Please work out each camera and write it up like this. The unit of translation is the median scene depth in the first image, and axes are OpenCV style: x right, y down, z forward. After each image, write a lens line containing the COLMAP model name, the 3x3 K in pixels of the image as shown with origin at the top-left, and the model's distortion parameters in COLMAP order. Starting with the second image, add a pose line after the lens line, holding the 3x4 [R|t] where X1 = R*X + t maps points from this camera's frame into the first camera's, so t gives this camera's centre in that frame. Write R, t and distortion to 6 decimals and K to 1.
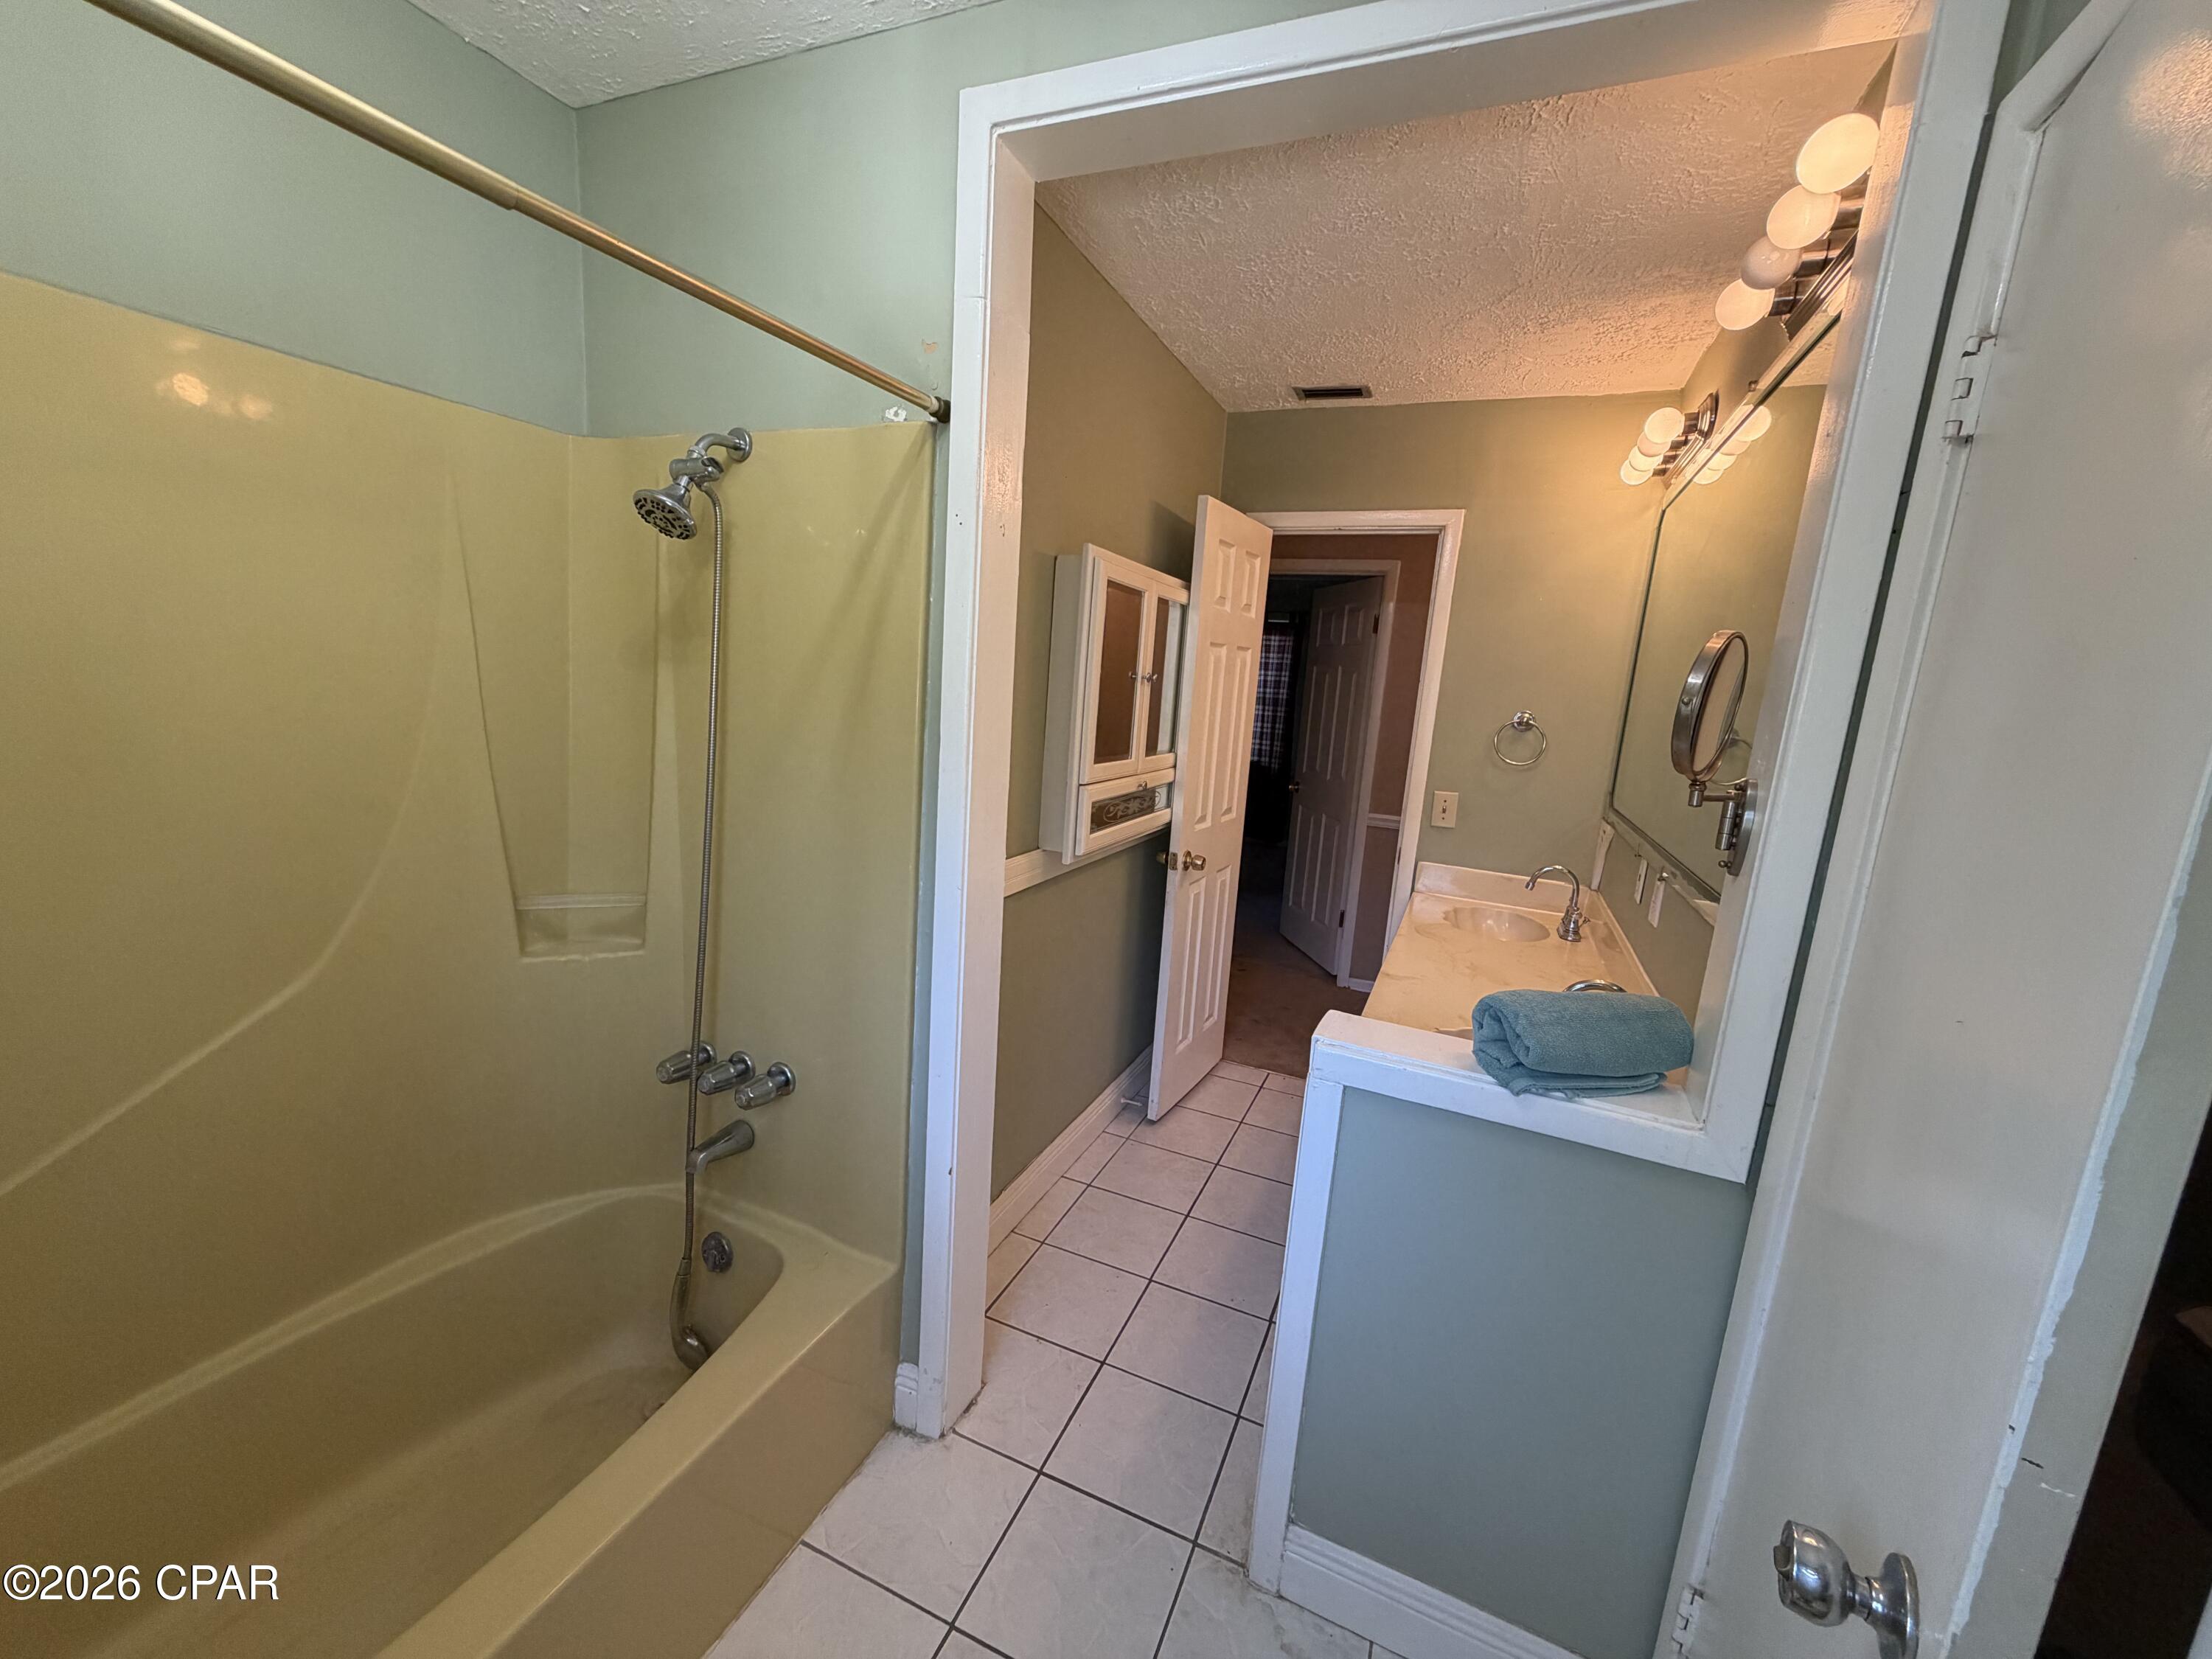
lens RADIAL K [[886.4, 0, 1102.9], [0, 886.4, 828.7], [0, 0, 1]] dist [0.001458, 0.000042]
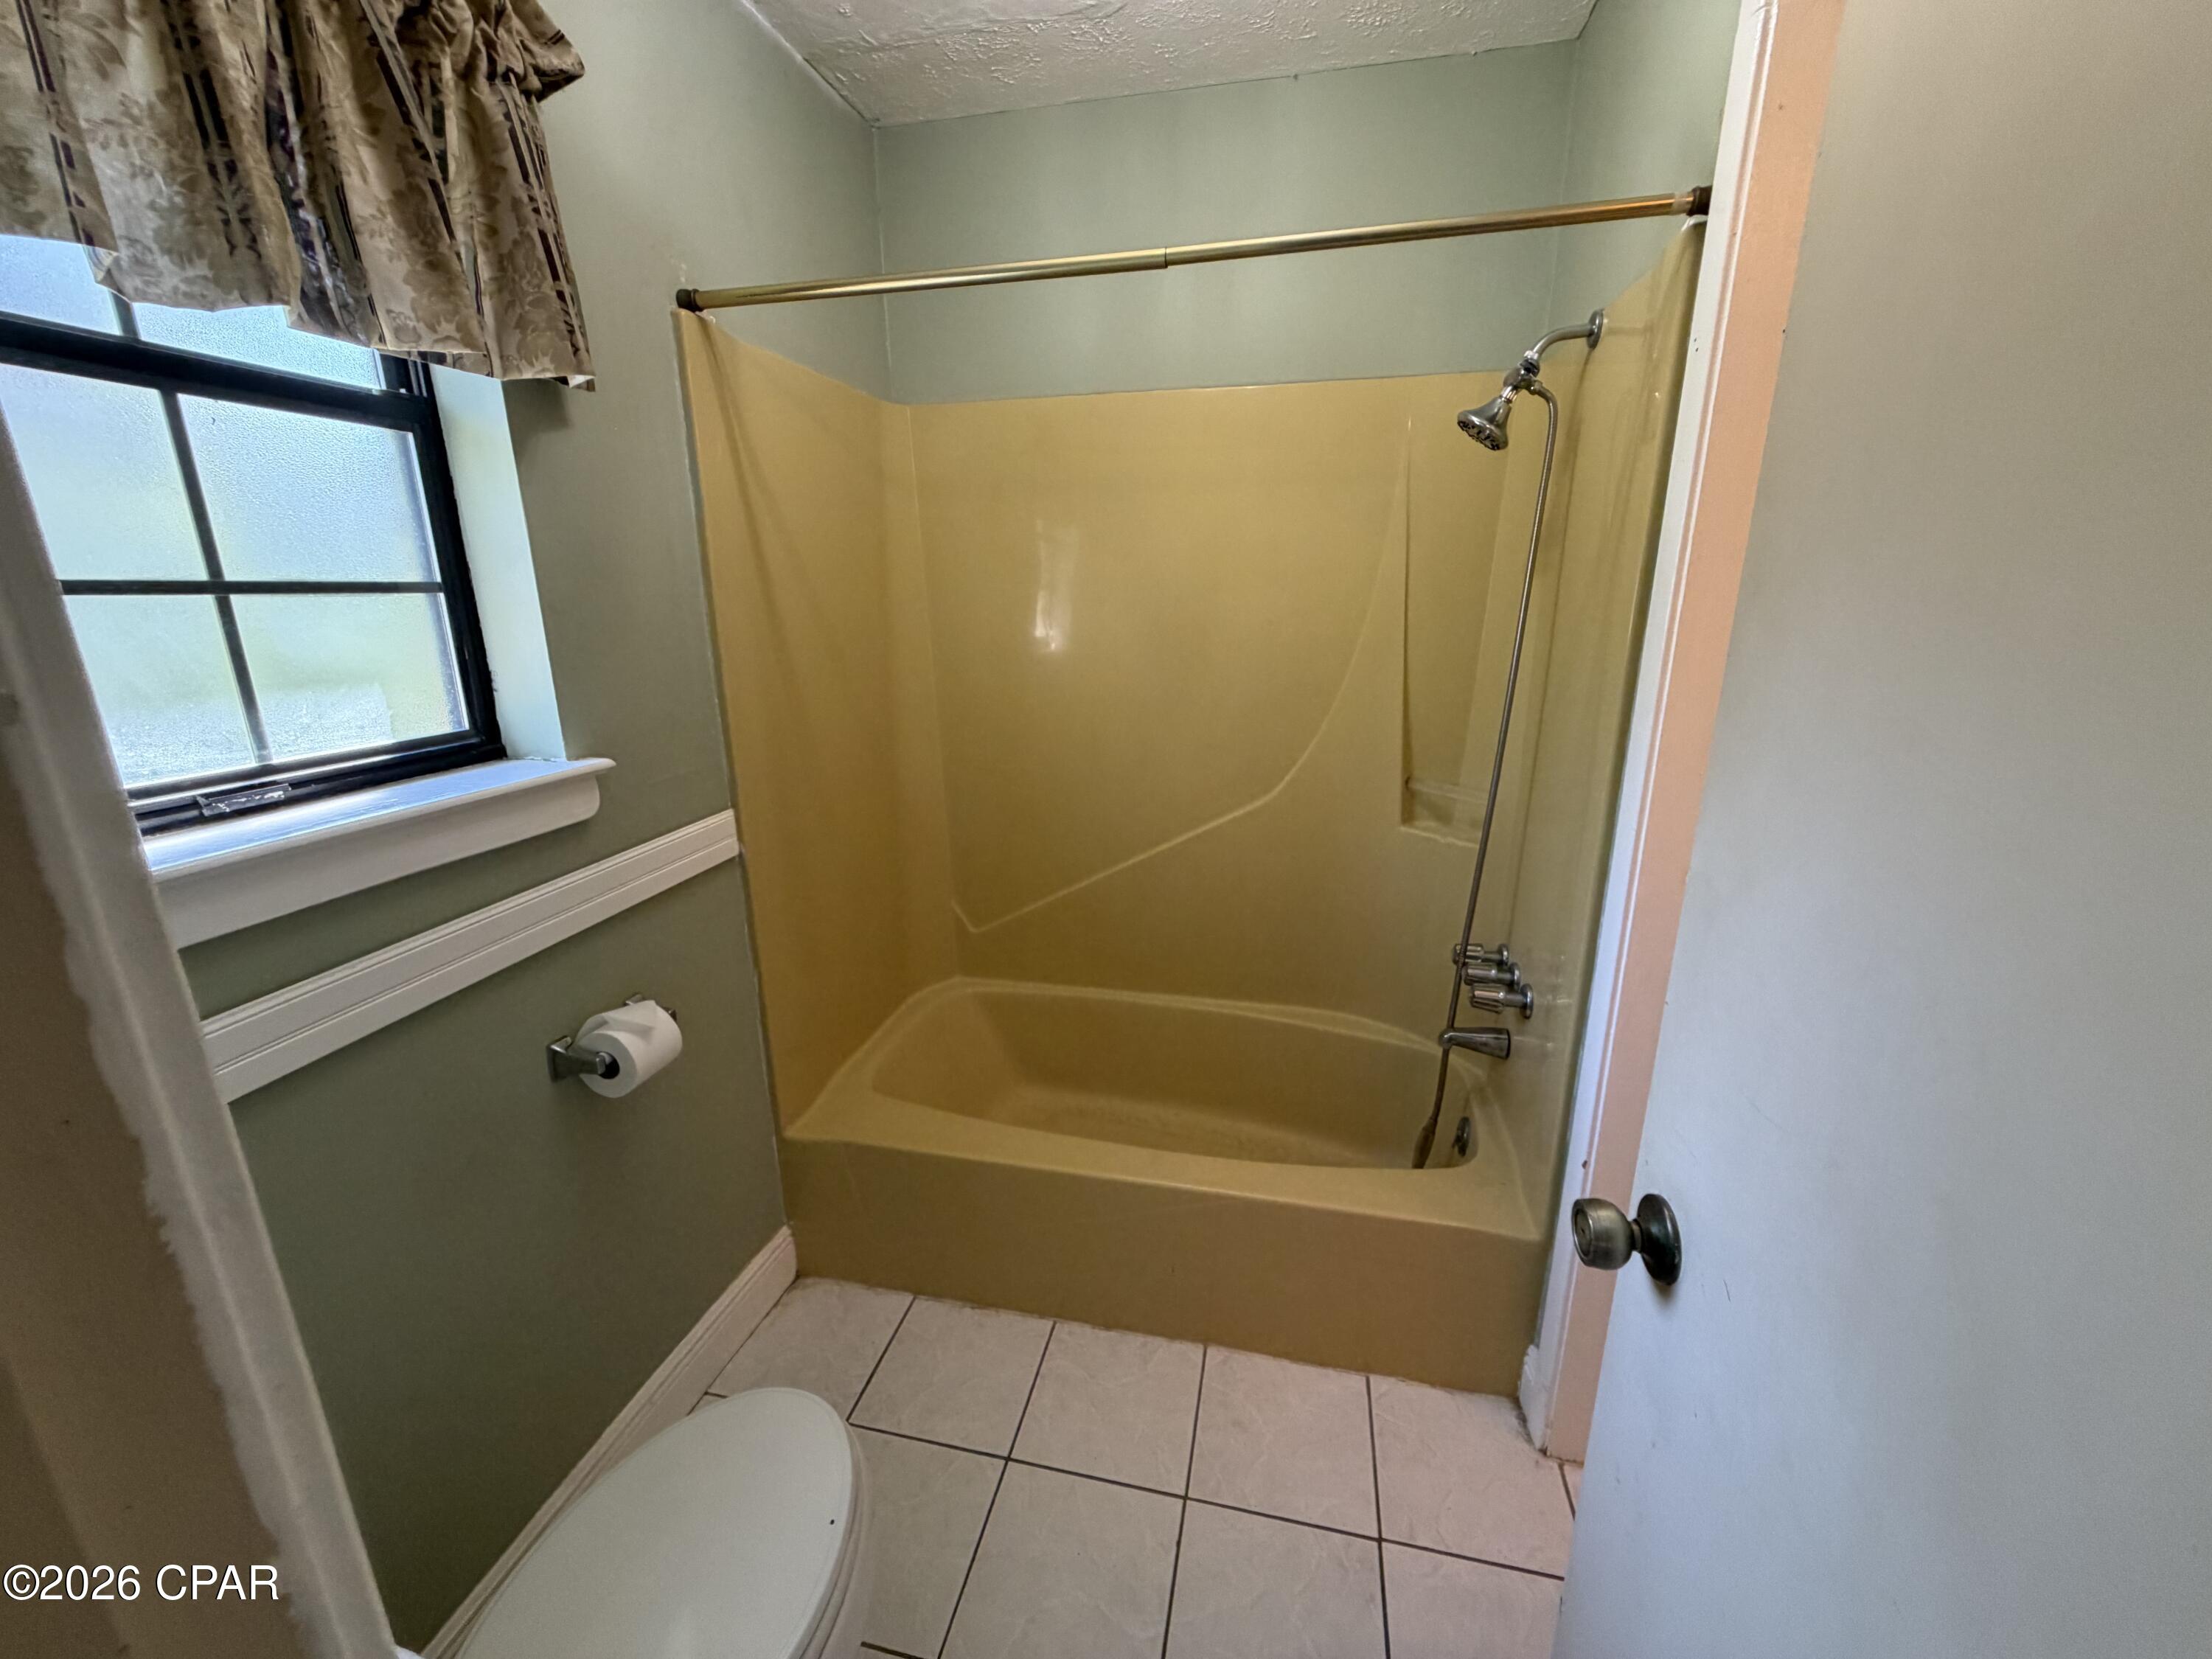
lens RADIAL K [[886.4, 0, 1101.8], [0, 886.4, 832.1], [0, 0, 1]] dist [0.001458, 0.000042]
pose [[0.180650, 0.196425, -0.963734, 0.476636], [-0.150922, 0.973786, 0.170184, 0.004926], [0.971899, 0.114705, 0.205559, 0.334293]]
